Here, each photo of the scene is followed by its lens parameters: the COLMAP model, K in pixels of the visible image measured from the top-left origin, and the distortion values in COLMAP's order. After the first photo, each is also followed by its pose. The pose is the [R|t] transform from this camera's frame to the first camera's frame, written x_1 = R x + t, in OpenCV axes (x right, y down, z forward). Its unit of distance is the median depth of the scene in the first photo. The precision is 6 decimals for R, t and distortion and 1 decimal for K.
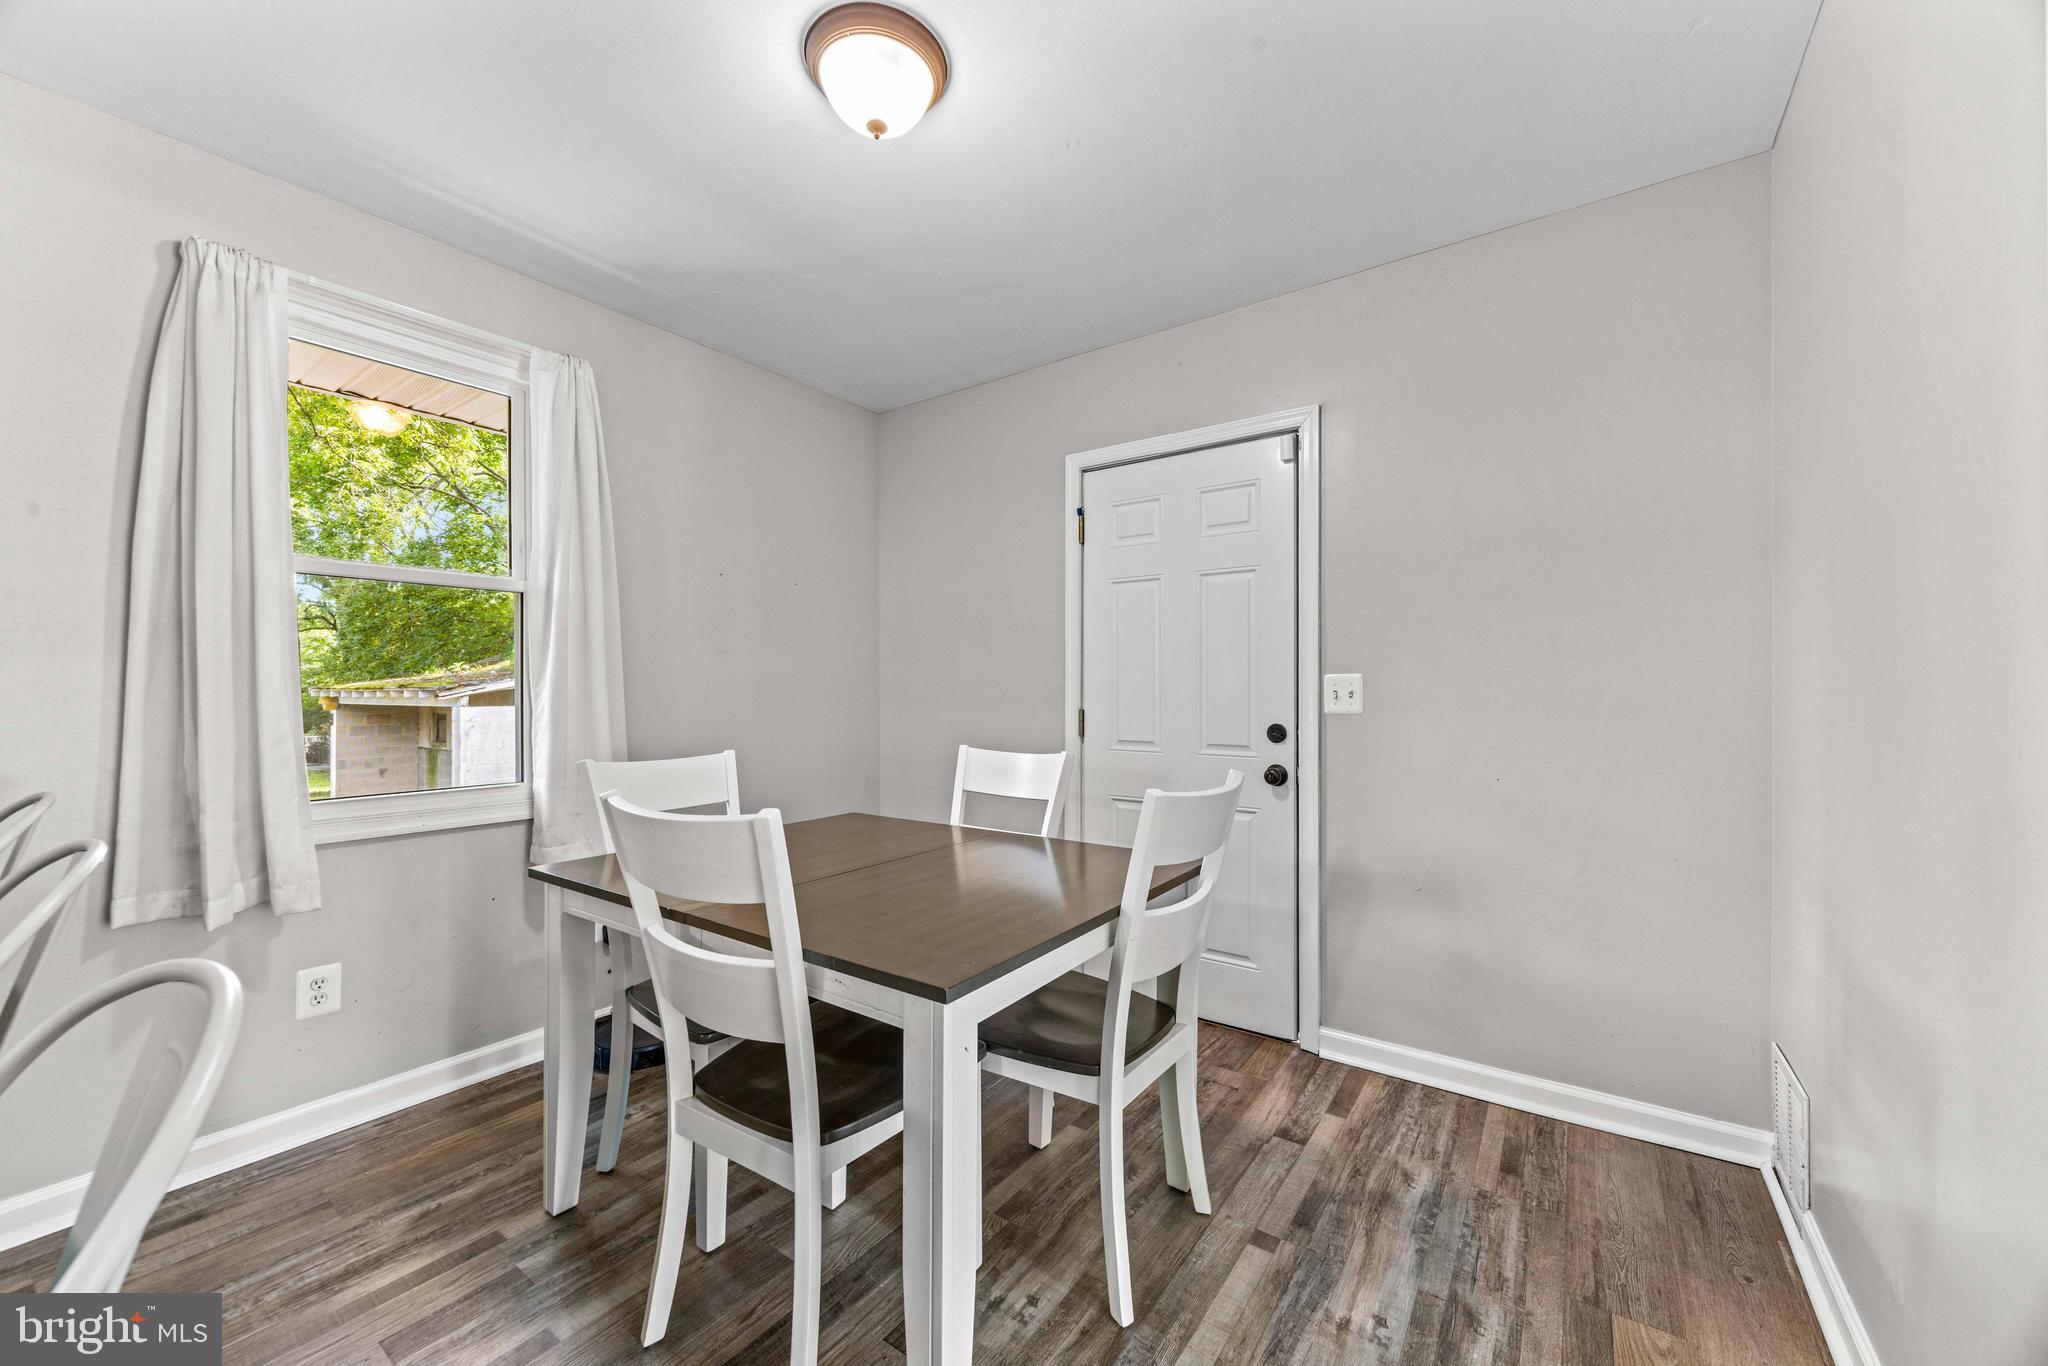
lens RADIAL K [[778.9, 0, 1017.5], [0, 778.9, 690.5], [0, 0, 1]] dist [-0.003839, 0.000464]
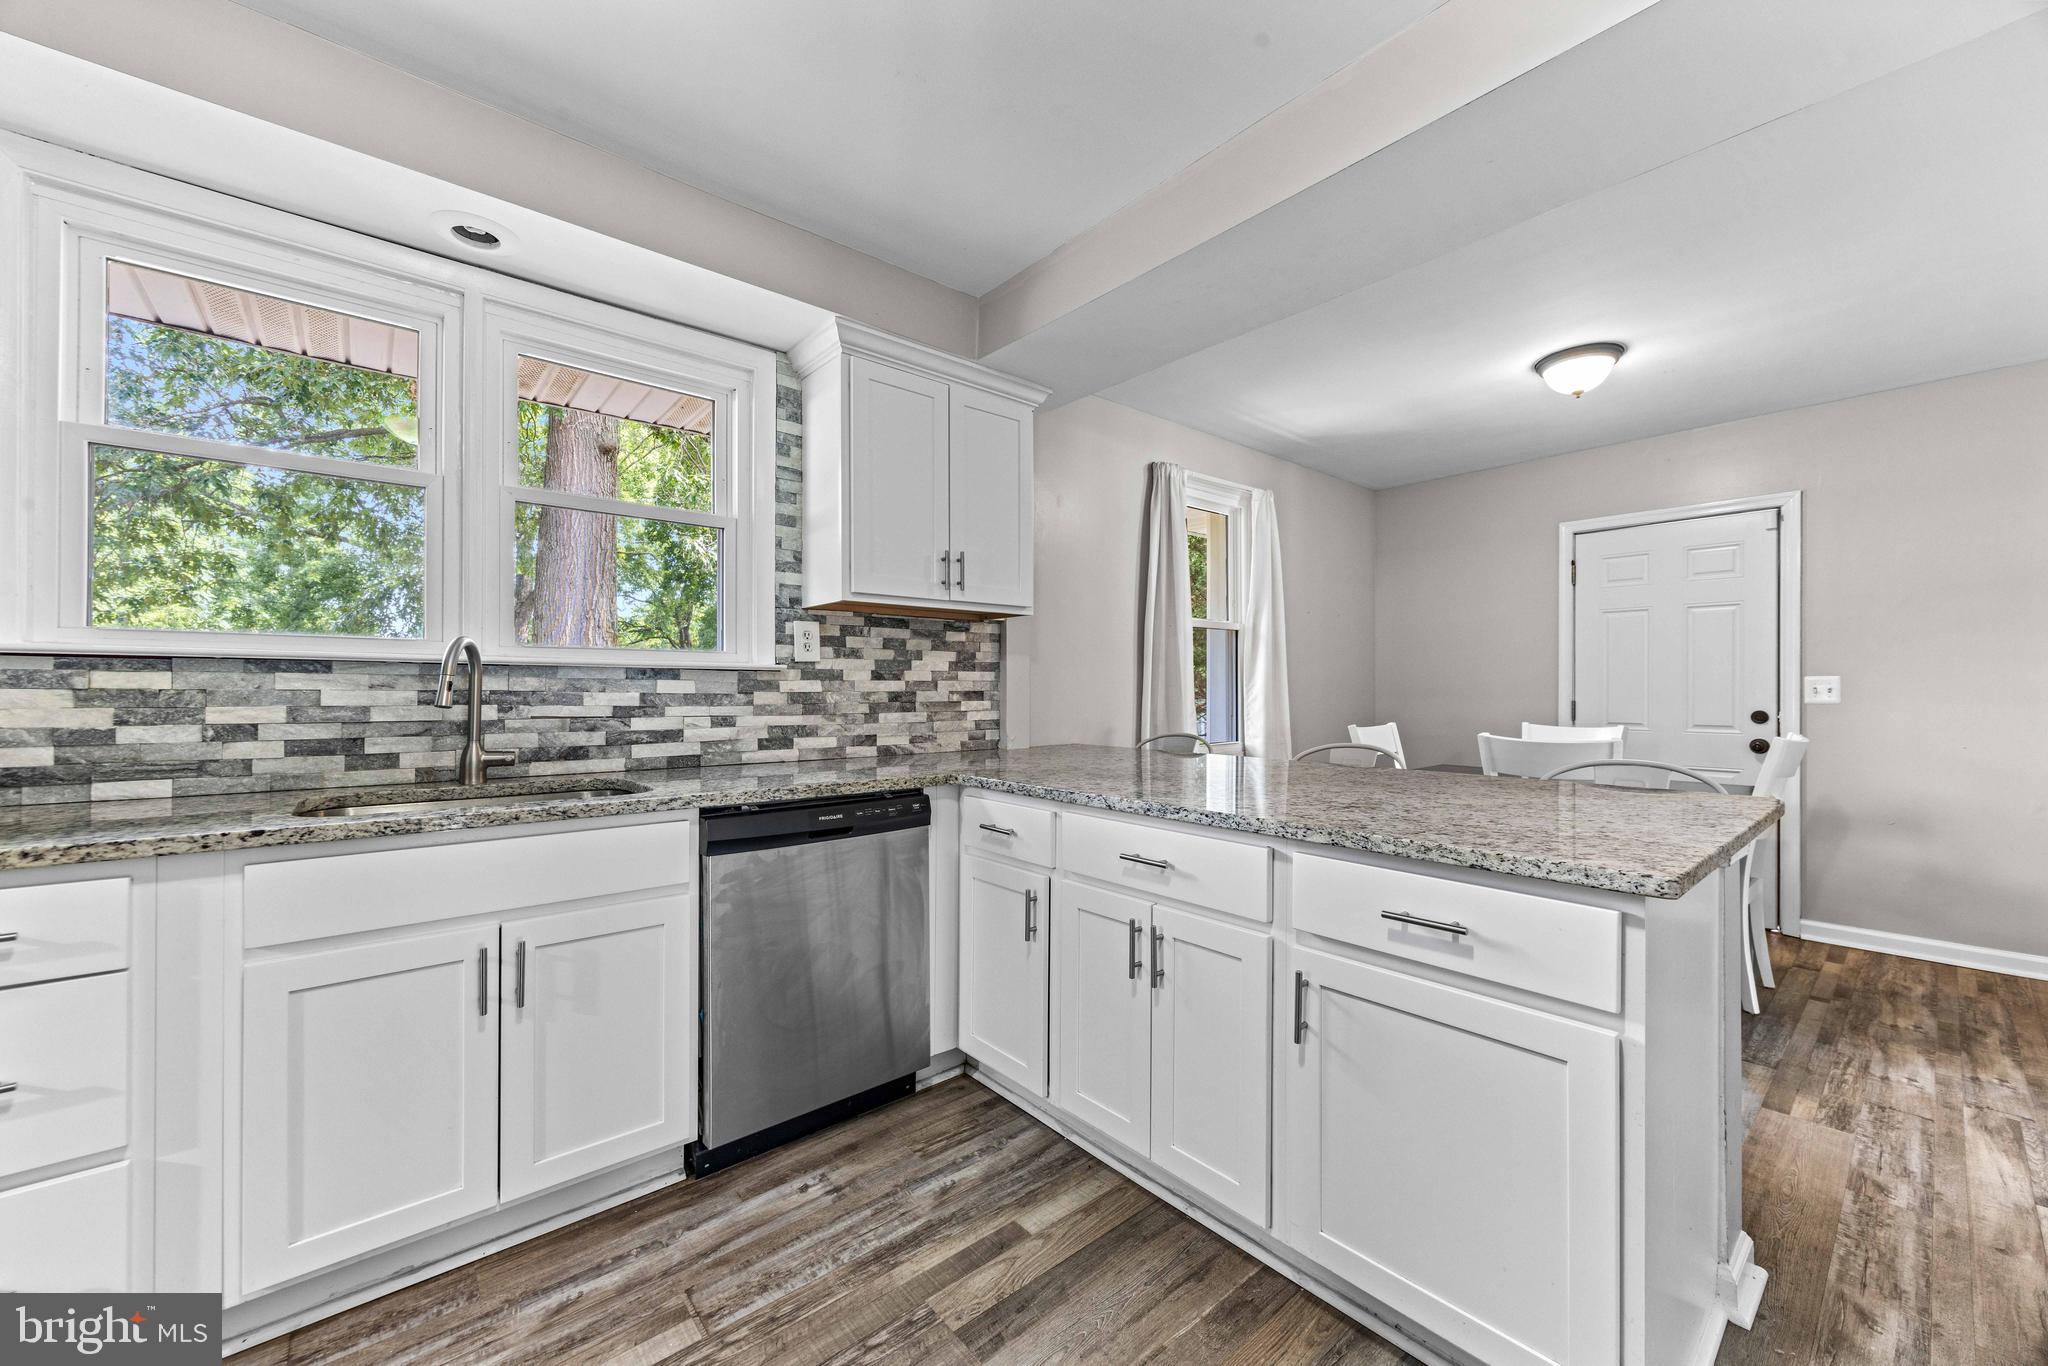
lens RADIAL K [[778.9, 0, 1018.9], [0, 778.9, 687.9], [0, 0, 1]] dist [-0.003839, 0.000464]
pose [[0.968849, 0.000850, -0.247651, -0.681291], [-0.001506, 0.999996, -0.002459, 0.006463], [0.247647, 0.002755, 0.968846, -0.782704]]
